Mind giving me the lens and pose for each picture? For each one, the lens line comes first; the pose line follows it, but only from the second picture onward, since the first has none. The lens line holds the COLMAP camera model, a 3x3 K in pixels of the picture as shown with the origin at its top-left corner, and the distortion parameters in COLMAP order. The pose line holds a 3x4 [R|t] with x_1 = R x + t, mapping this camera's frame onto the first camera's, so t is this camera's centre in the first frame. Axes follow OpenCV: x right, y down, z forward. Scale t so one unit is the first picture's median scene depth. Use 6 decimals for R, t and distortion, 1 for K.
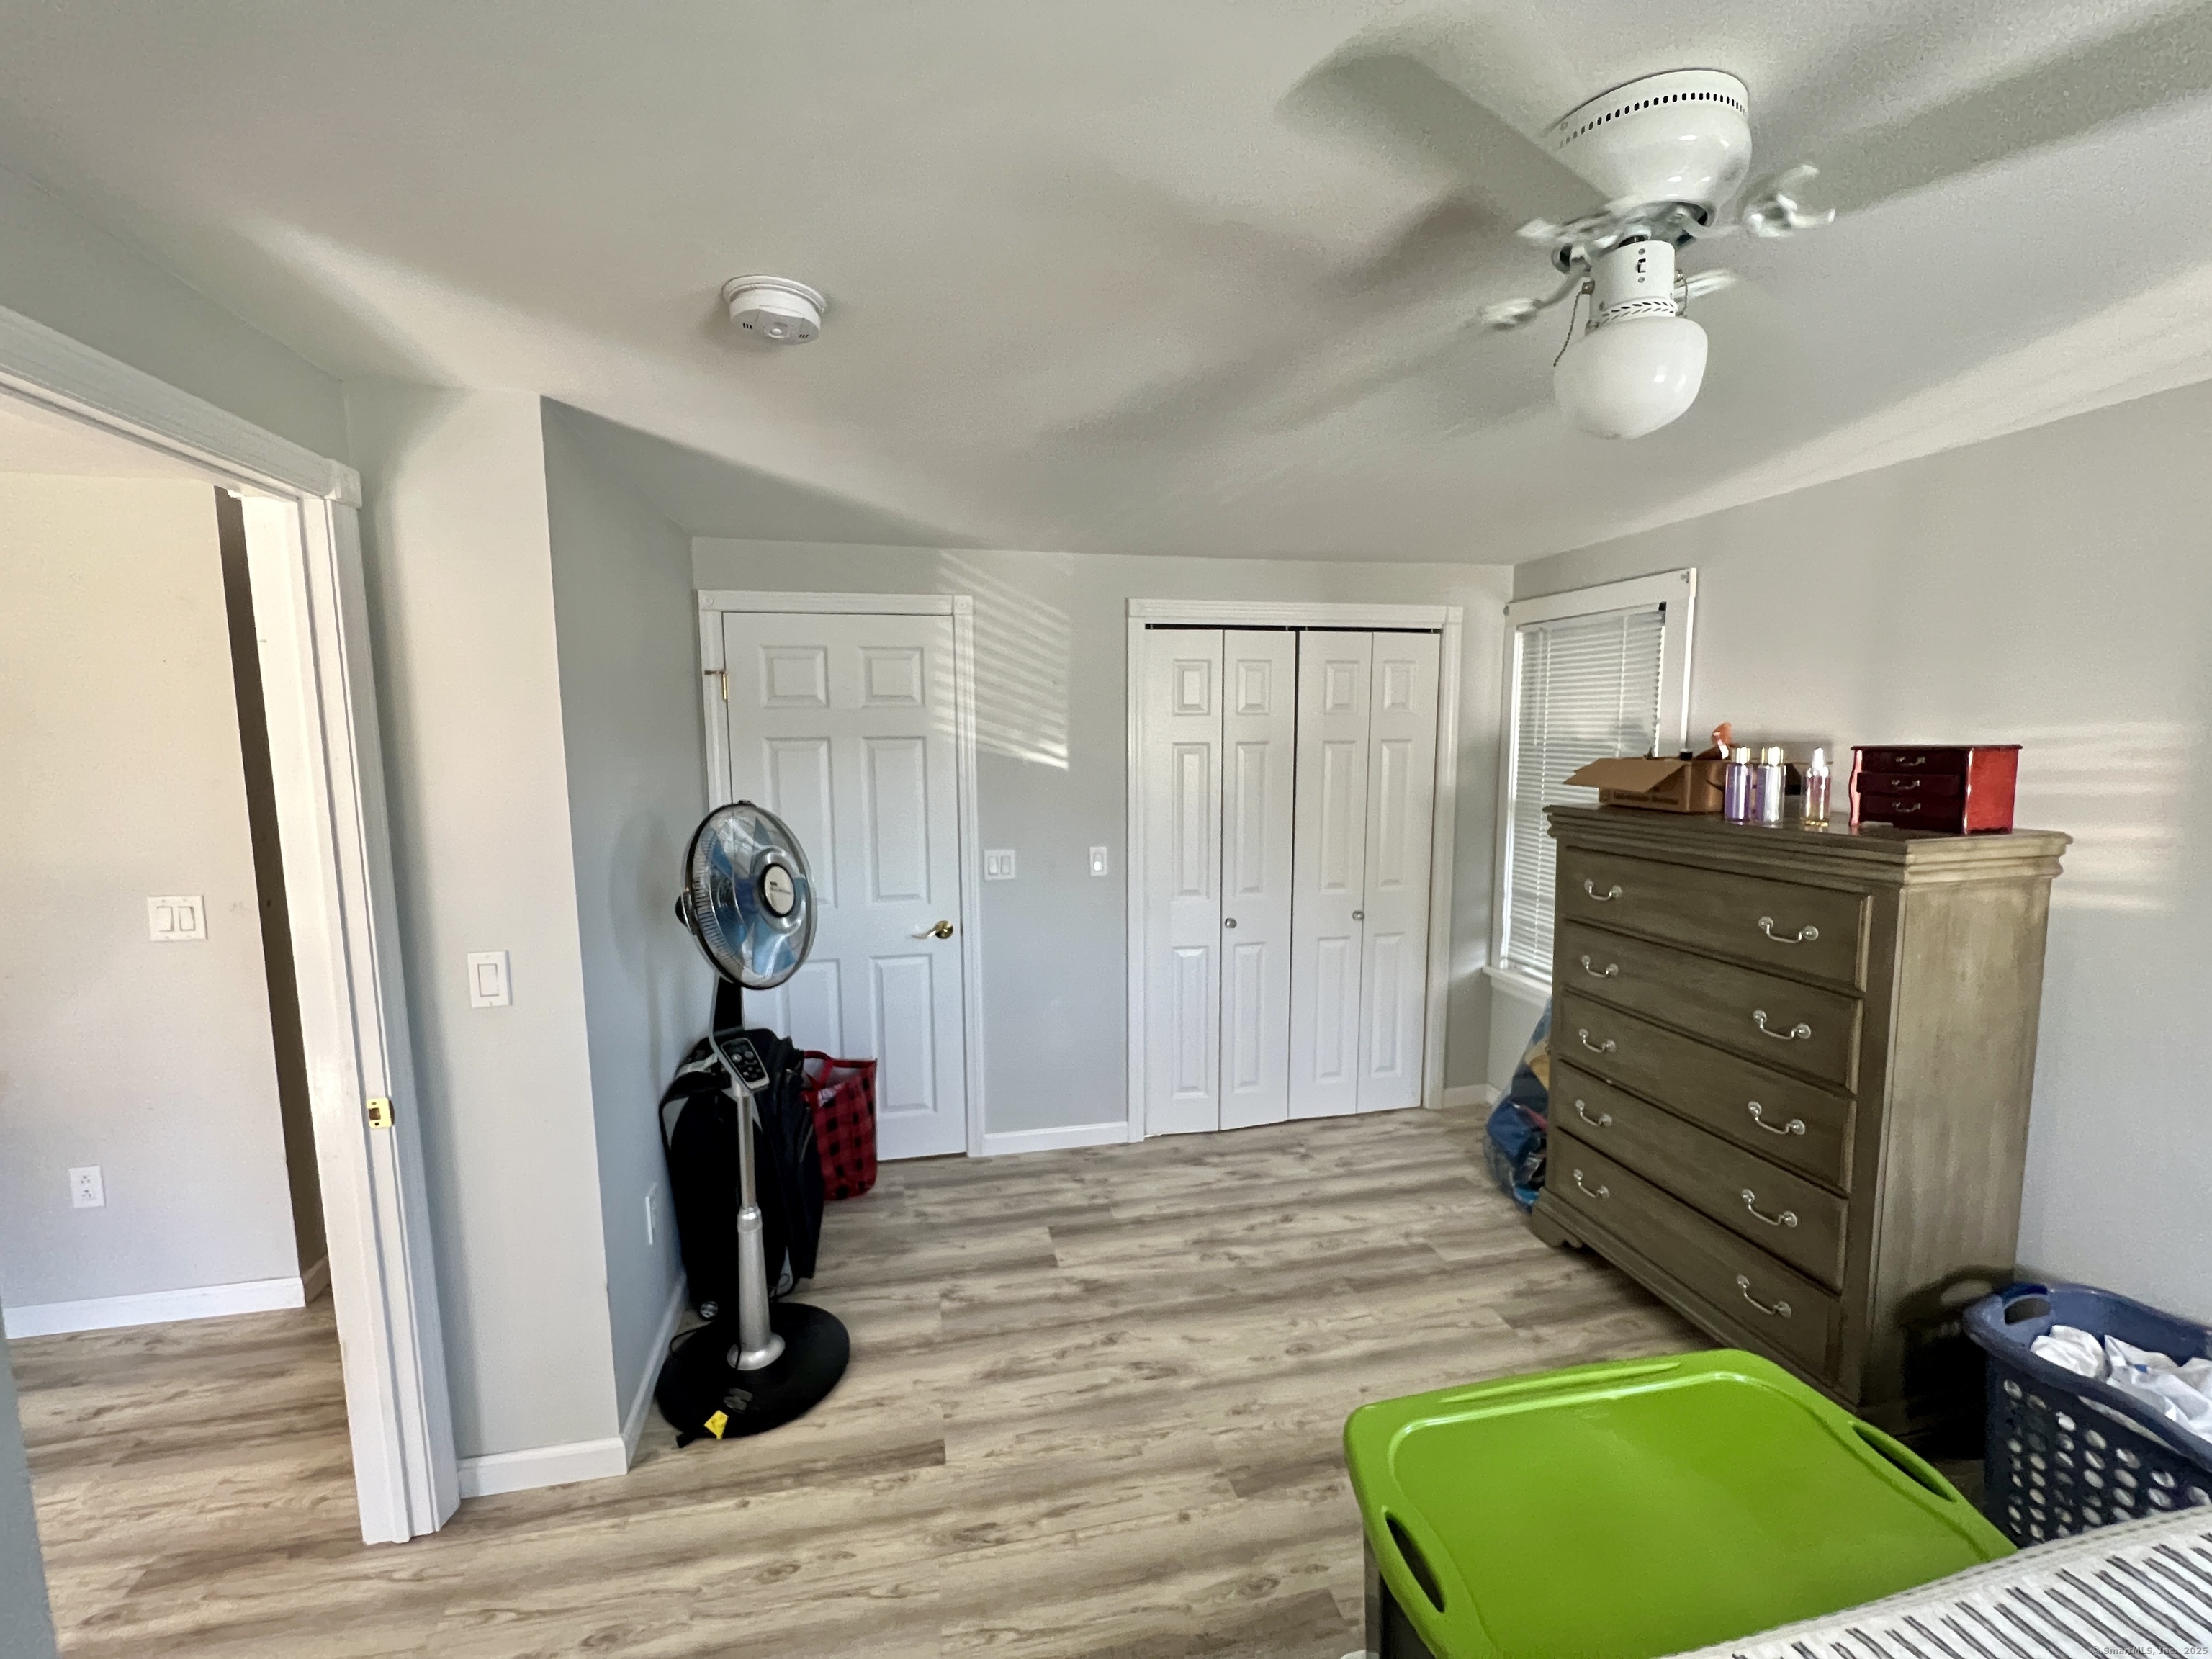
lens RADIAL K [[879.0, 0, 1106.0], [0, 879.0, 829.5], [0, 0, 1]] dist [-0.003655, 0.000402]
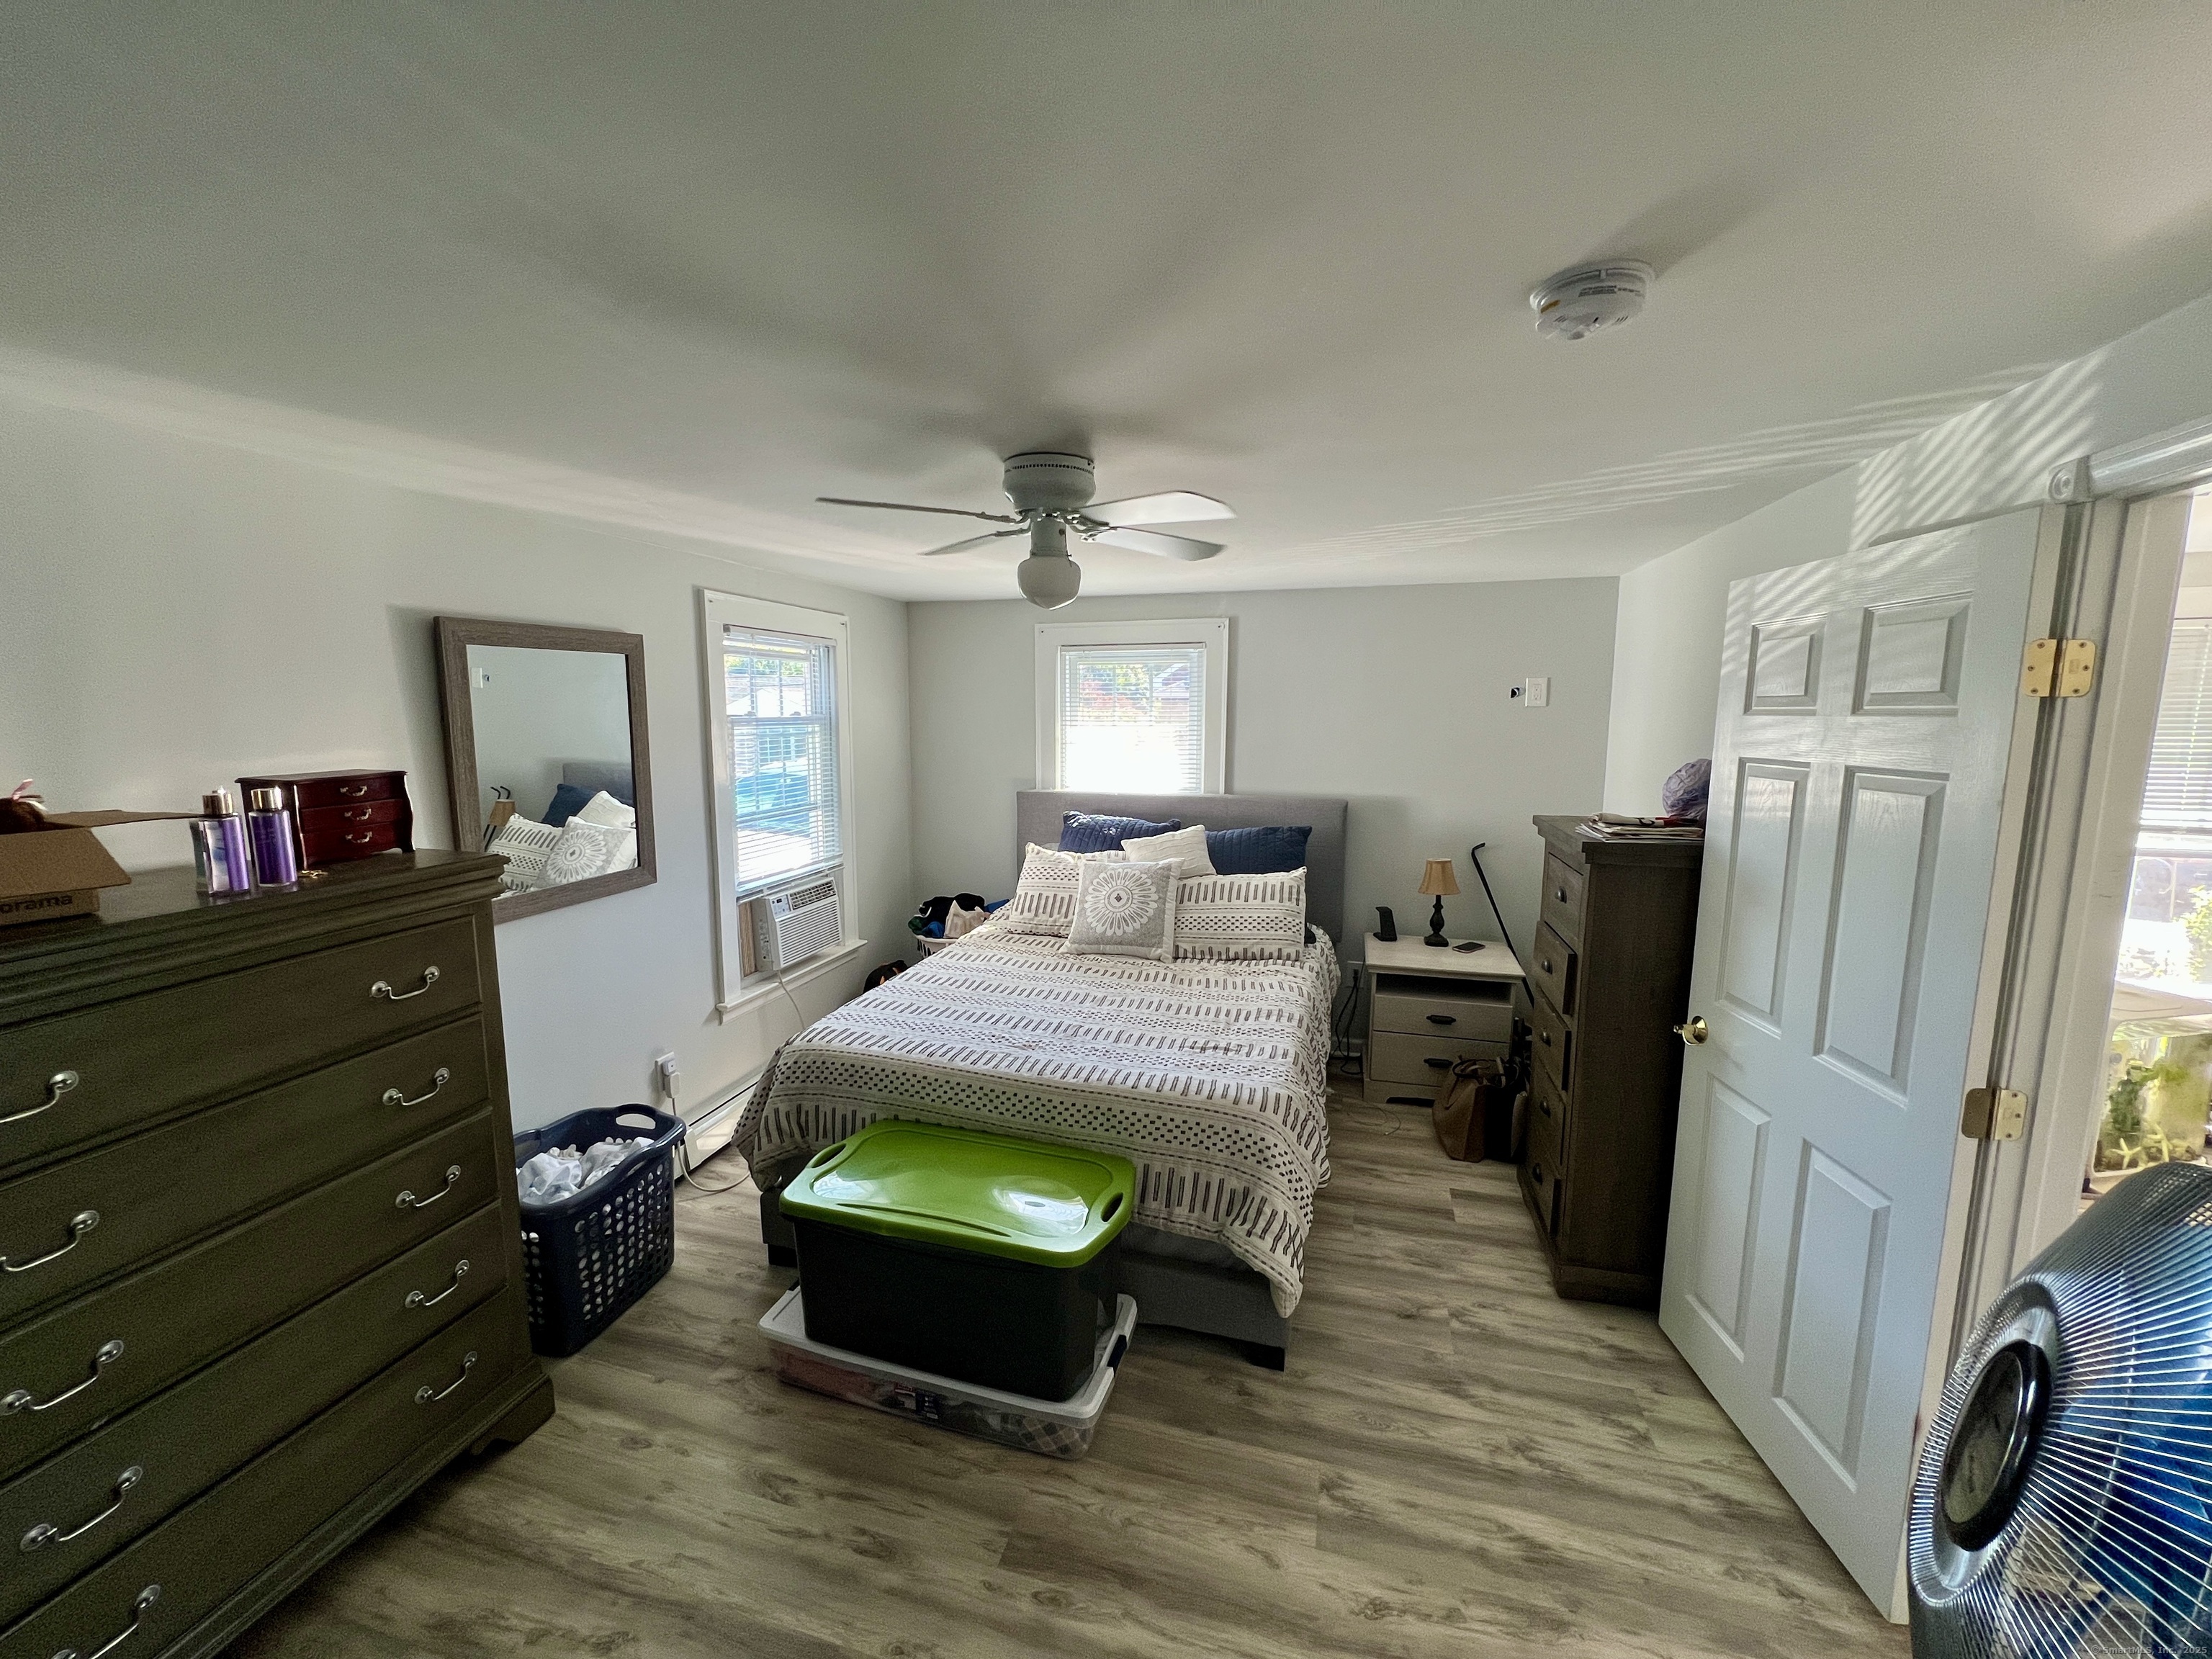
lens RADIAL K [[879.0, 0, 1106.0], [0, 879.0, 829.5], [0, 0, 1]] dist [-0.003655, 0.000402]
pose [[-0.876784, -0.059657, 0.477169, -0.320414], [0.057573, 0.972116, 0.227325, -0.239659], [-0.477425, 0.226787, -0.848901, 1.666215]]
